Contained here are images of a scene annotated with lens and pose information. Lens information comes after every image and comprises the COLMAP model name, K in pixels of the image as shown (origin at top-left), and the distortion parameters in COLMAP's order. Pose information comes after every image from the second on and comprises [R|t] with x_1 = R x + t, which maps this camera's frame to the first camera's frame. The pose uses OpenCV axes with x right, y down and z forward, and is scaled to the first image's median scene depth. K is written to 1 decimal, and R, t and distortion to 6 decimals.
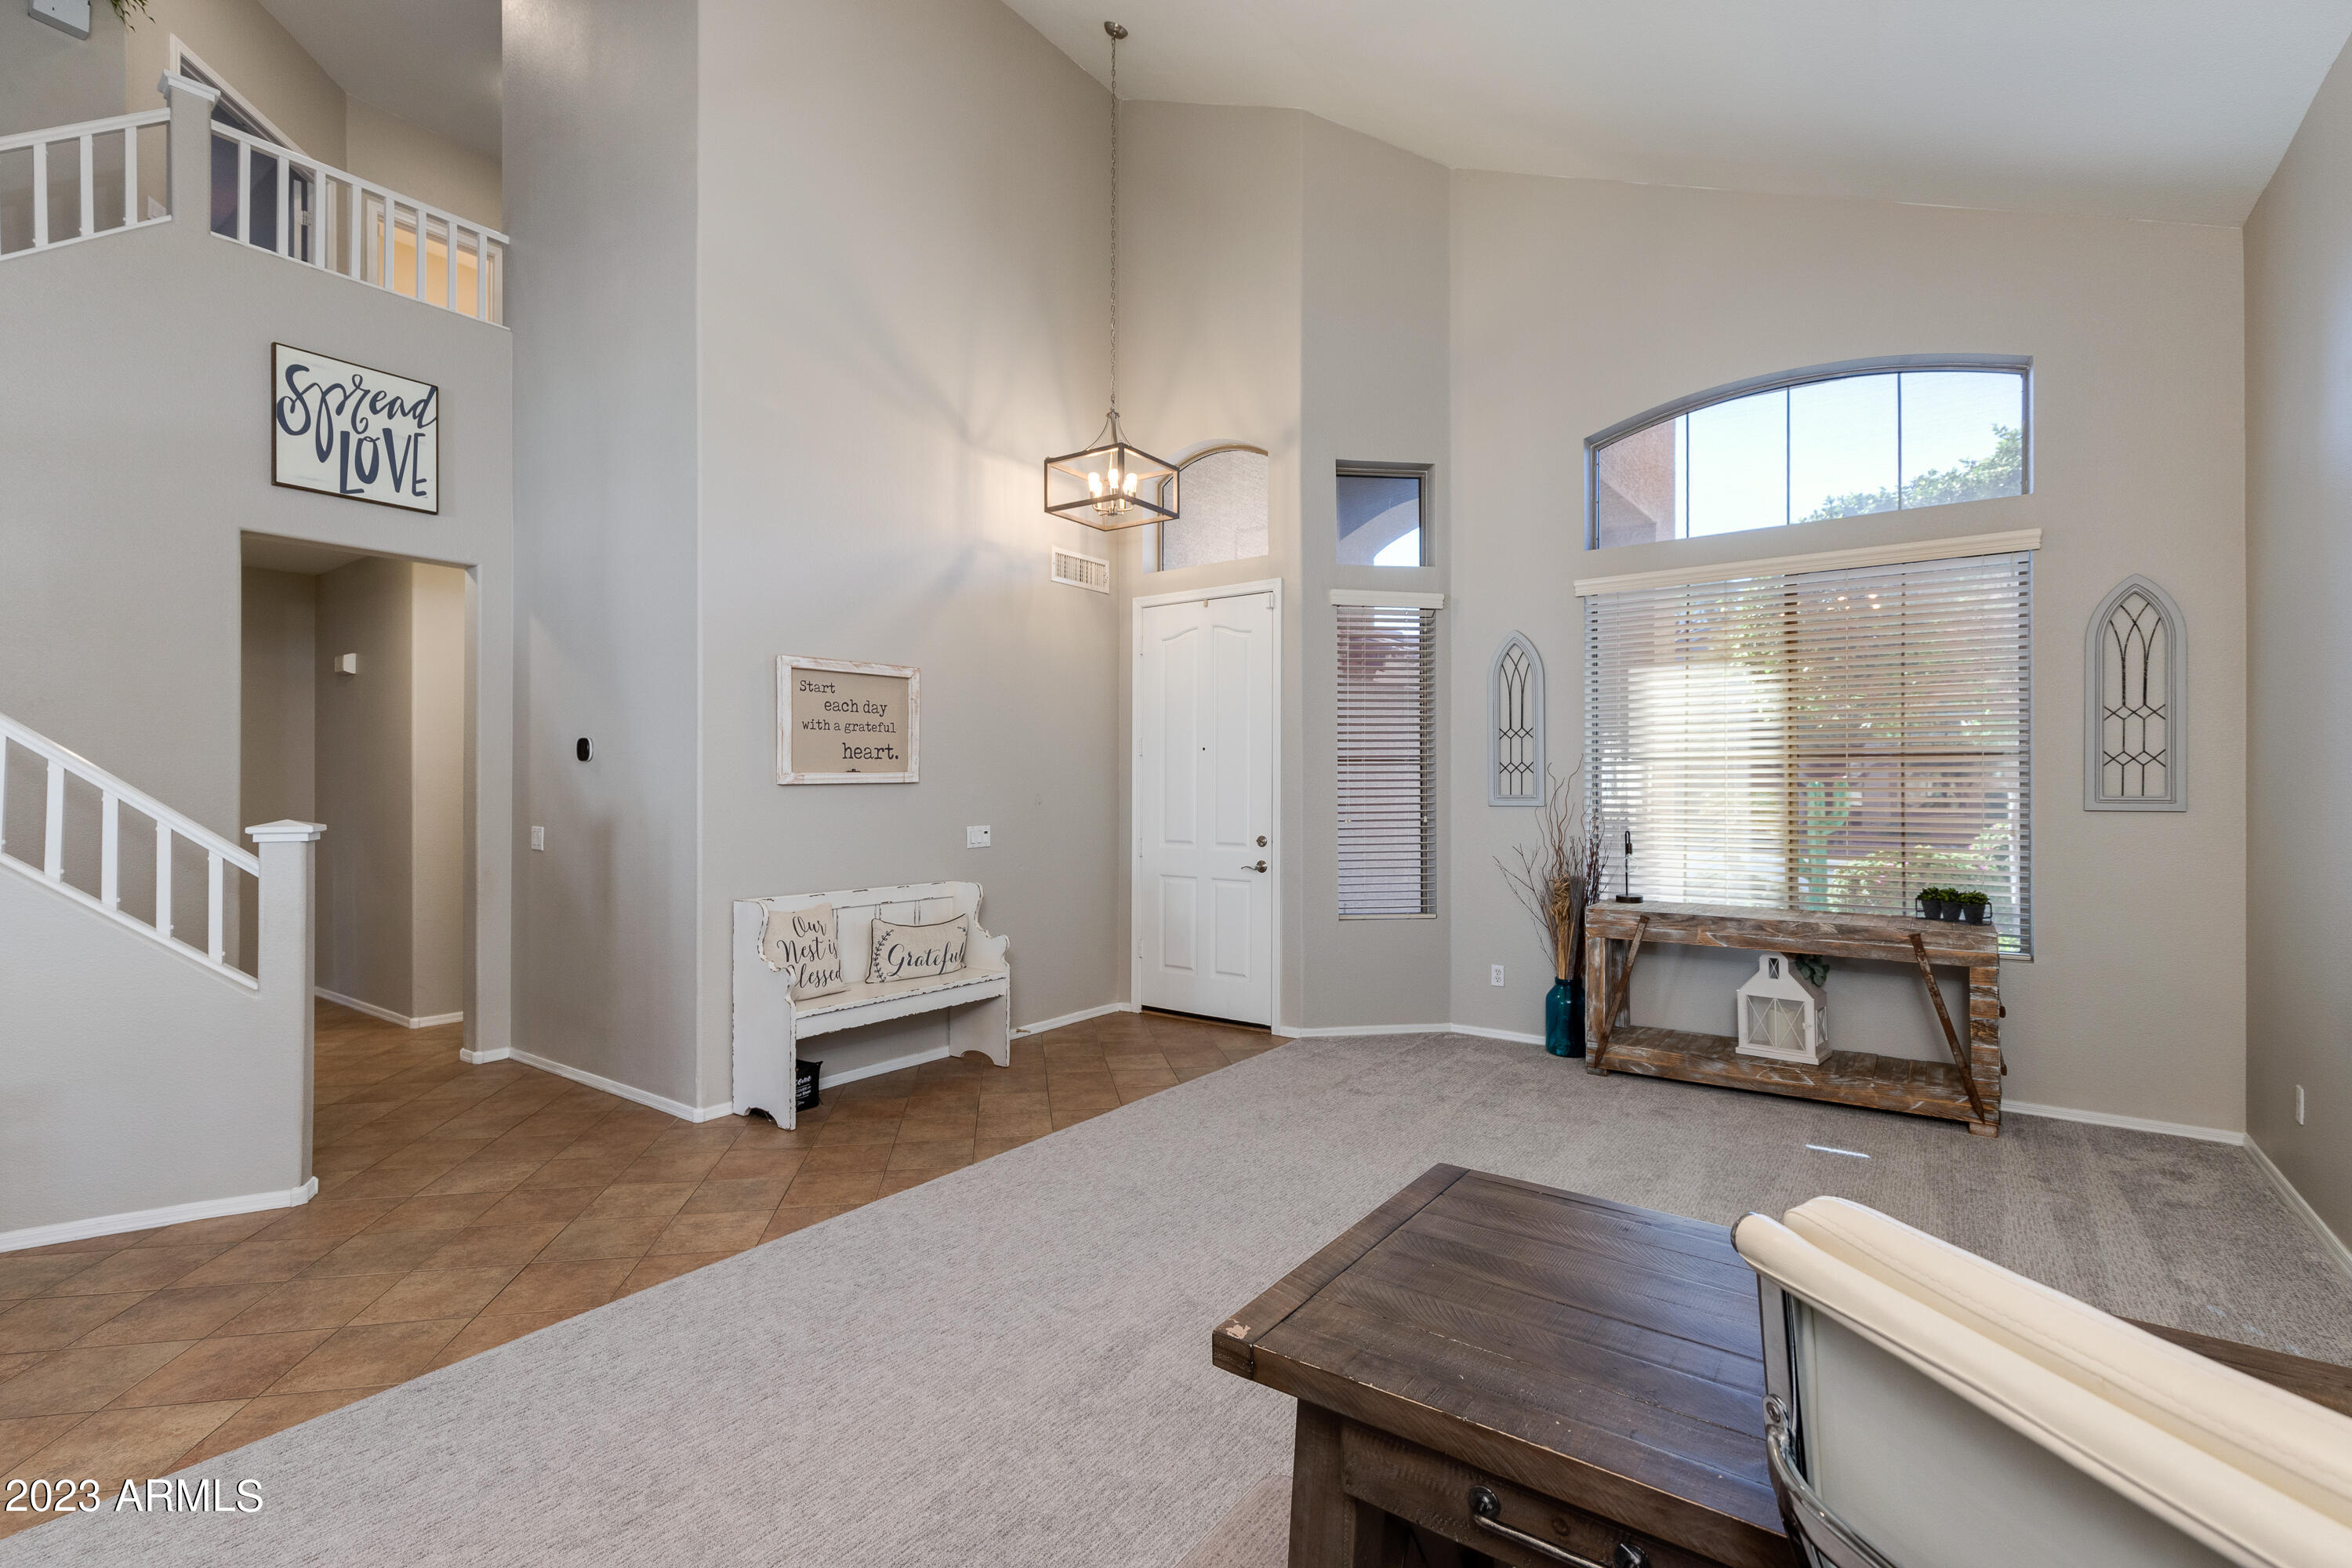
lens RADIAL K [[1052.7, 0, 1184.5], [0, 1052.7, 790.3], [0, 0, 1]] dist [0.001079, -0.000257]
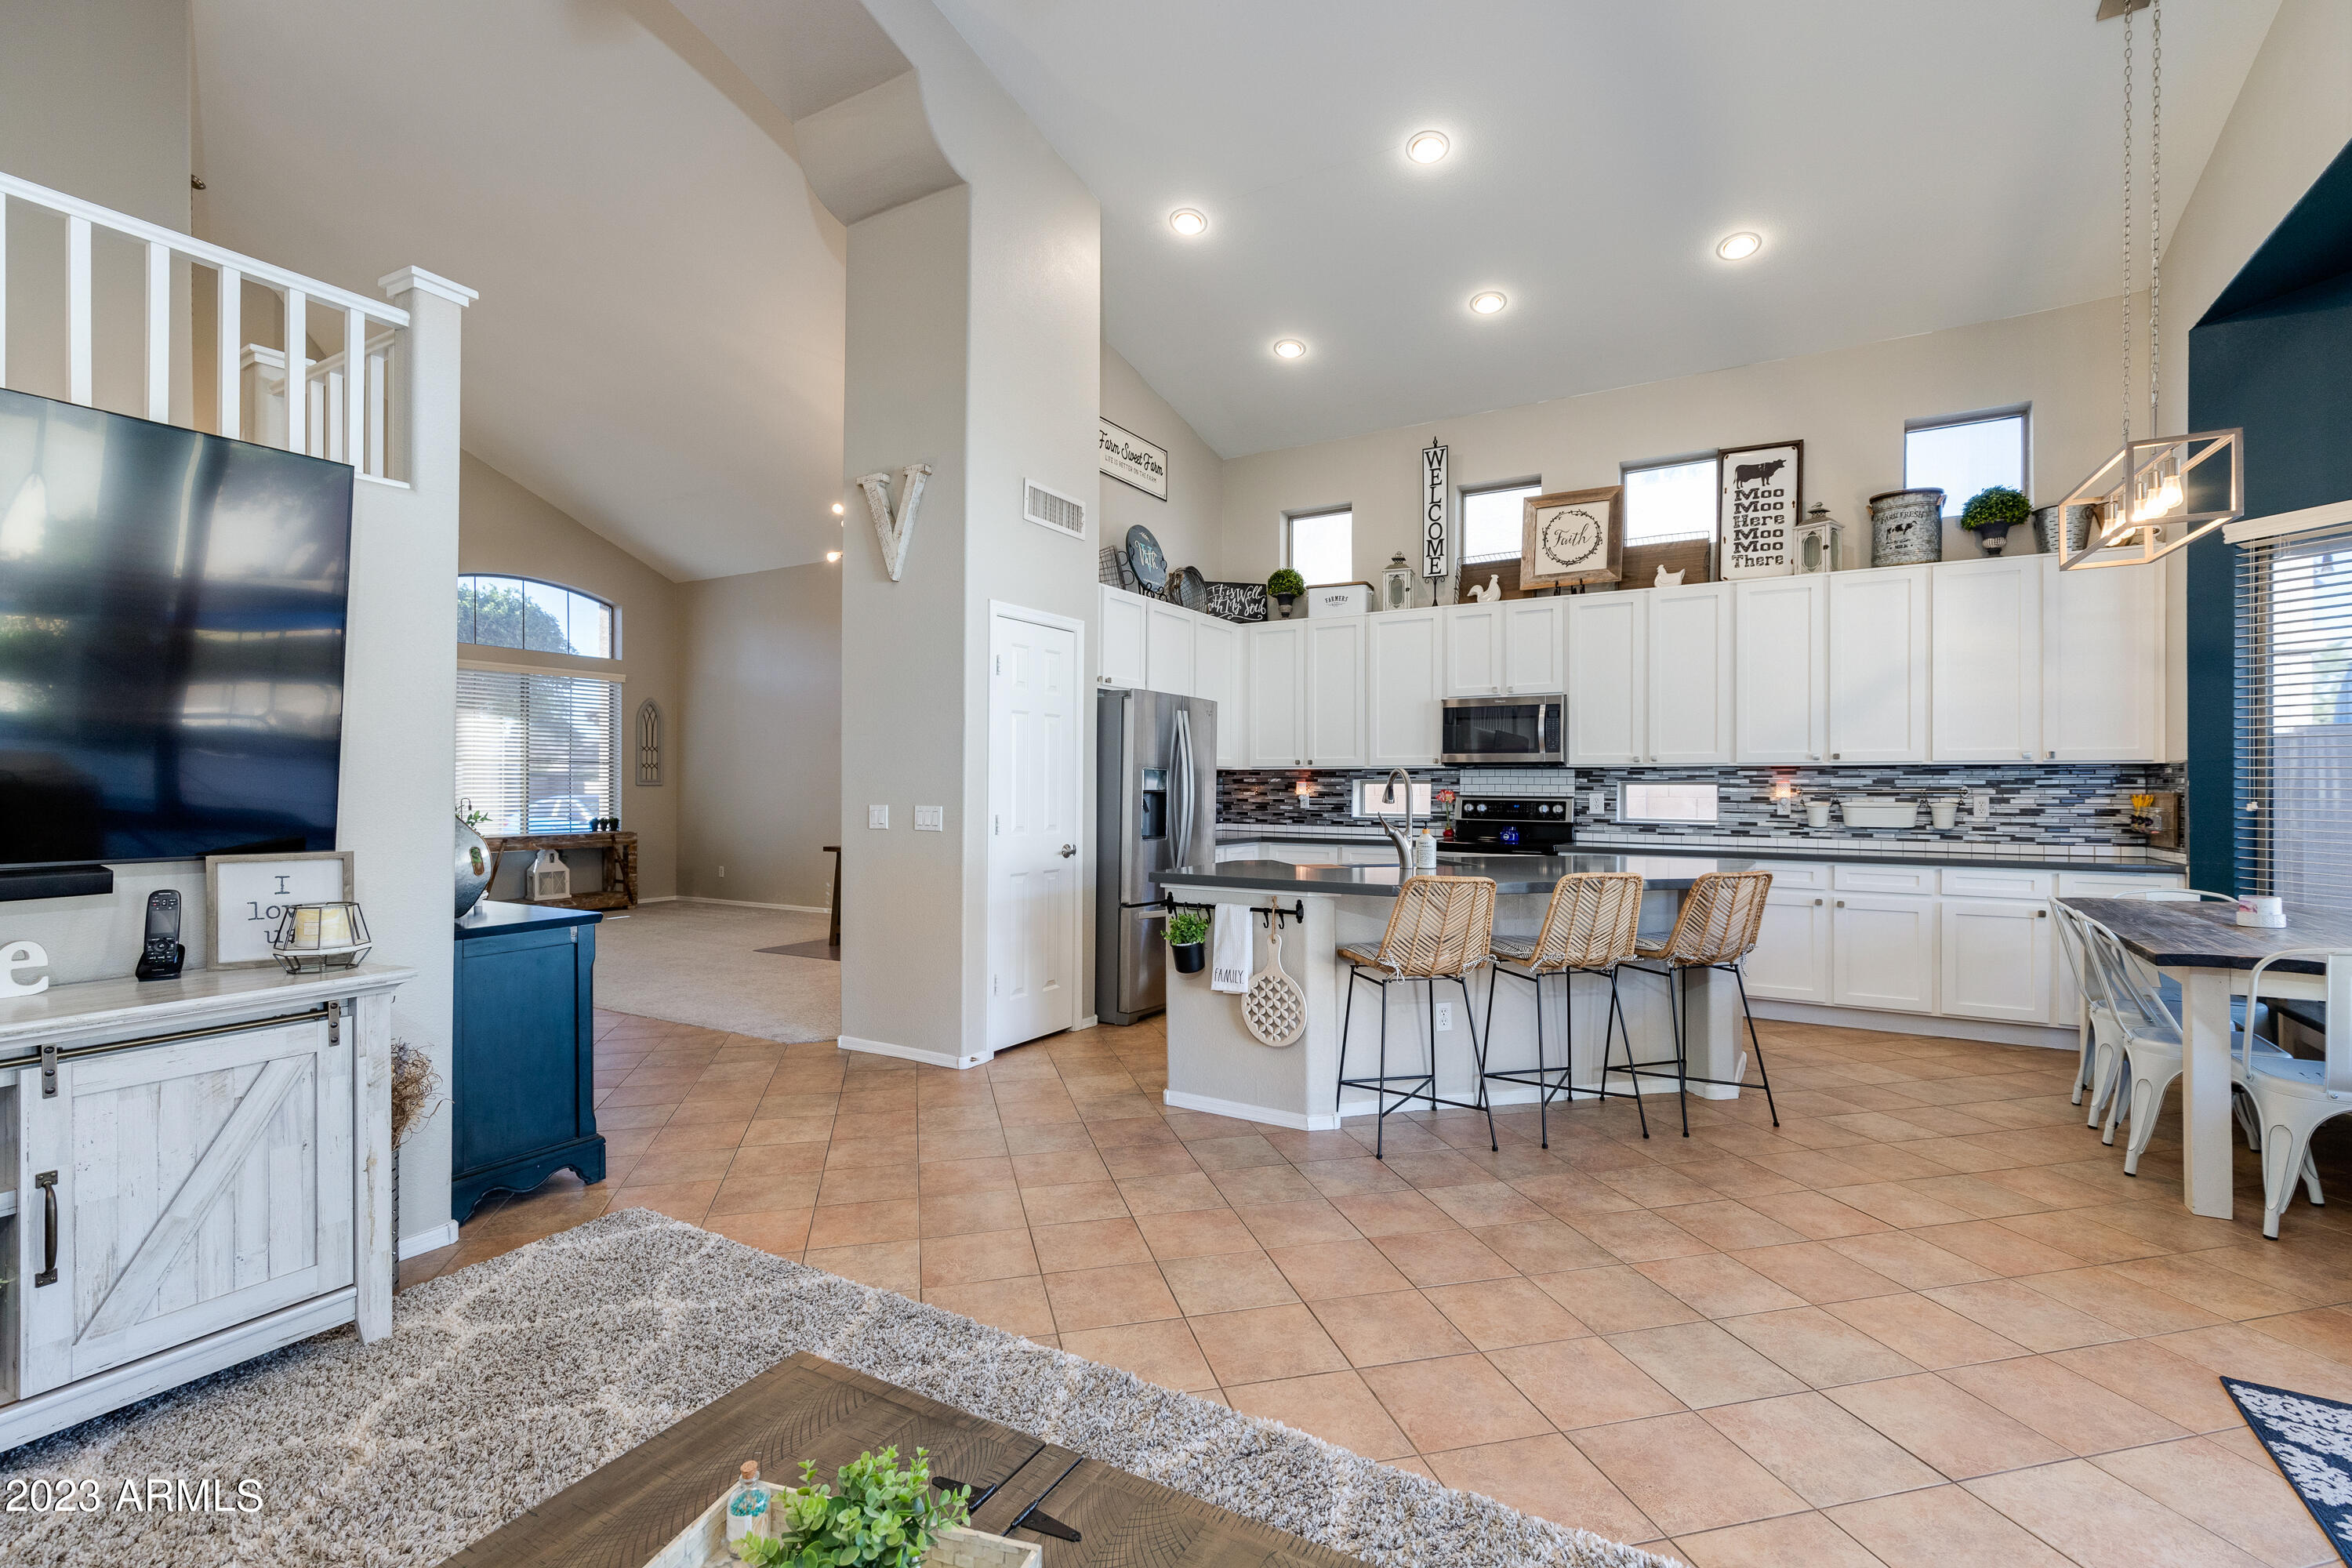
lens RADIAL K [[1052.7, 0, 1168.8], [0, 1052.7, 788.4], [0, 0, 1]] dist [0.001079, -0.000257]
pose [[-0.090690, -0.003719, 0.995872, -1.671156], [0.000802, 0.999992, 0.003808, 0.016545], [-0.995879, 0.001145, -0.090687, -0.073592]]
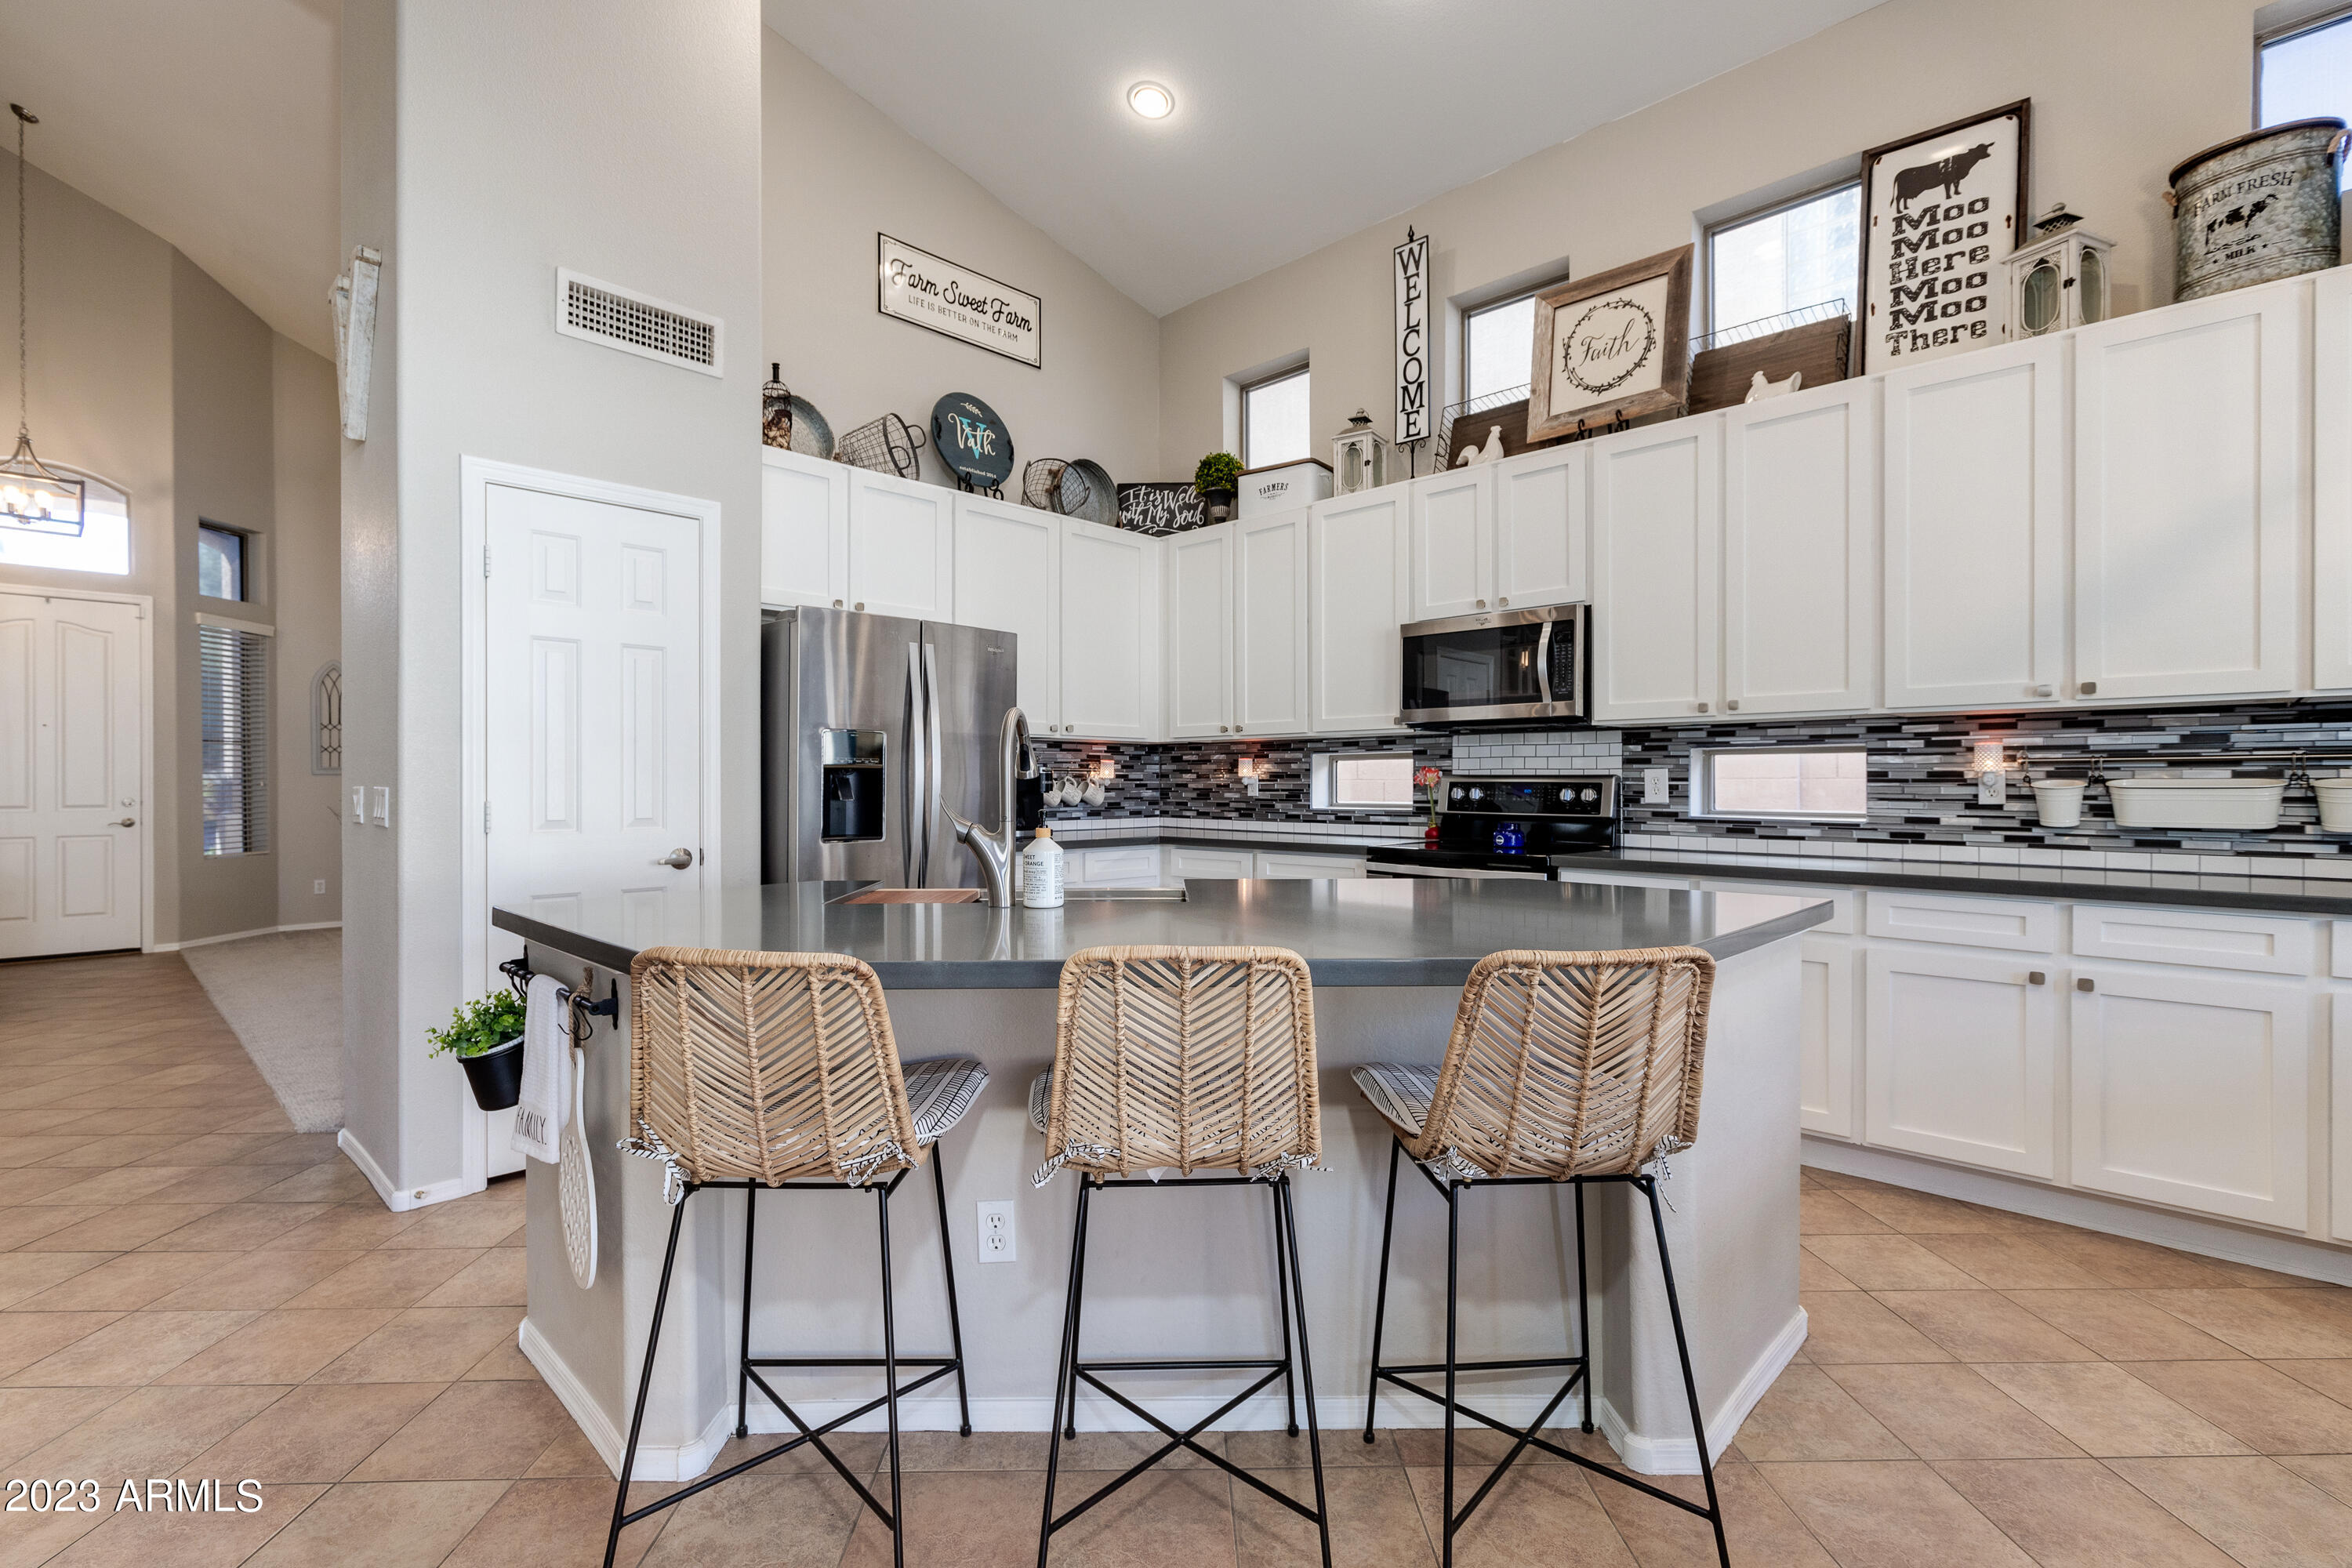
lens RADIAL K [[1052.7, 0, 1185.7], [0, 1052.7, 787.5], [0, 0, 1]] dist [0.001079, -0.000257]
pose [[0.135538, -0.008045, 0.990740, -1.214929], [0.005572, 0.999957, 0.007358, 0.035297], [-0.990757, 0.004523, 0.135577, -0.509126]]
